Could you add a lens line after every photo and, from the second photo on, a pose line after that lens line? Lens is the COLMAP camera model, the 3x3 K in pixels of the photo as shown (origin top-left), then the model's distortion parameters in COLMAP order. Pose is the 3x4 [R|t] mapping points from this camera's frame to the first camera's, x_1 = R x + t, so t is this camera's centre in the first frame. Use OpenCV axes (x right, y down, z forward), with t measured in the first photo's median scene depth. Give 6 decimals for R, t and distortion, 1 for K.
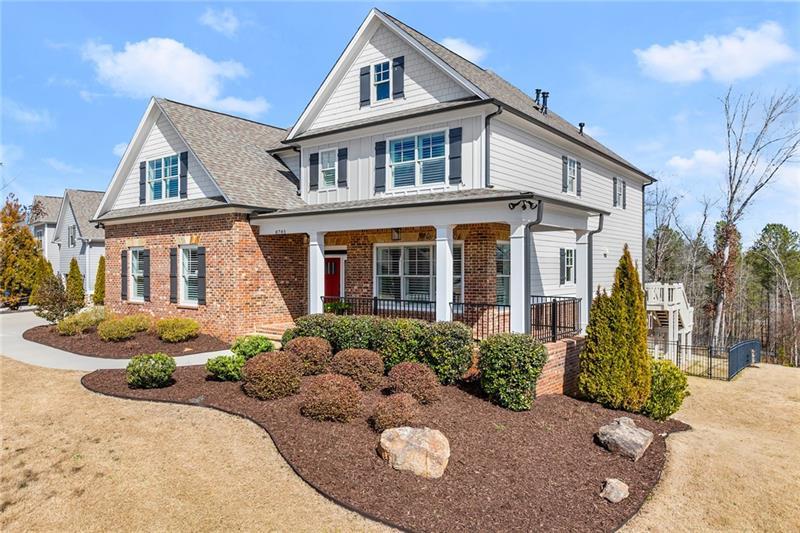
lens RADIAL K [[550.1, 0, 400.0], [0, 550.1, 266.5], [0, 0, 1]] dist [-0.032794, -0.001629]
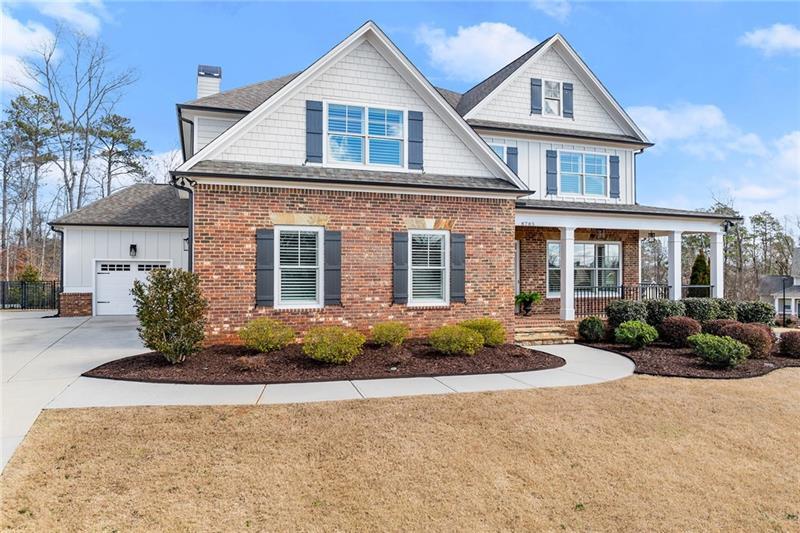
lens RADIAL K [[567.3, 0, 400.0], [0, 567.3, 266.5], [0, 0, 1]] dist [-0.029732, 0.001509]
pose [[0.547563, 0.007375, 0.836732, -1.163455], [-0.004595, 0.999973, -0.005806, 0.020159], [-0.836752, -0.000665, 0.547582, 0.612828]]
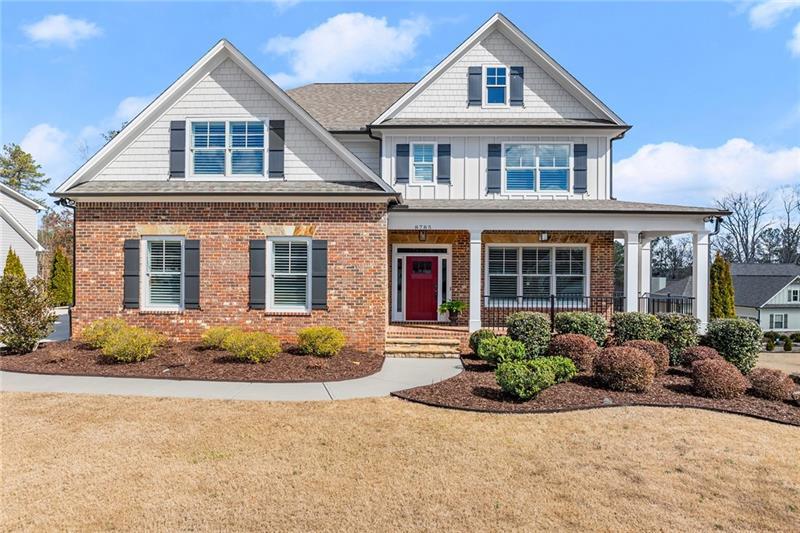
lens RADIAL K [[556.9, 0, 400.0], [0, 556.9, 266.5], [0, 0, 1]] dist [-0.008871, -0.000755]
pose [[0.817499, 0.007973, 0.575874, -0.765082], [-0.008702, 0.999961, -0.001492, 0.004433], [-0.575864, -0.003792, 0.817537, 0.246061]]
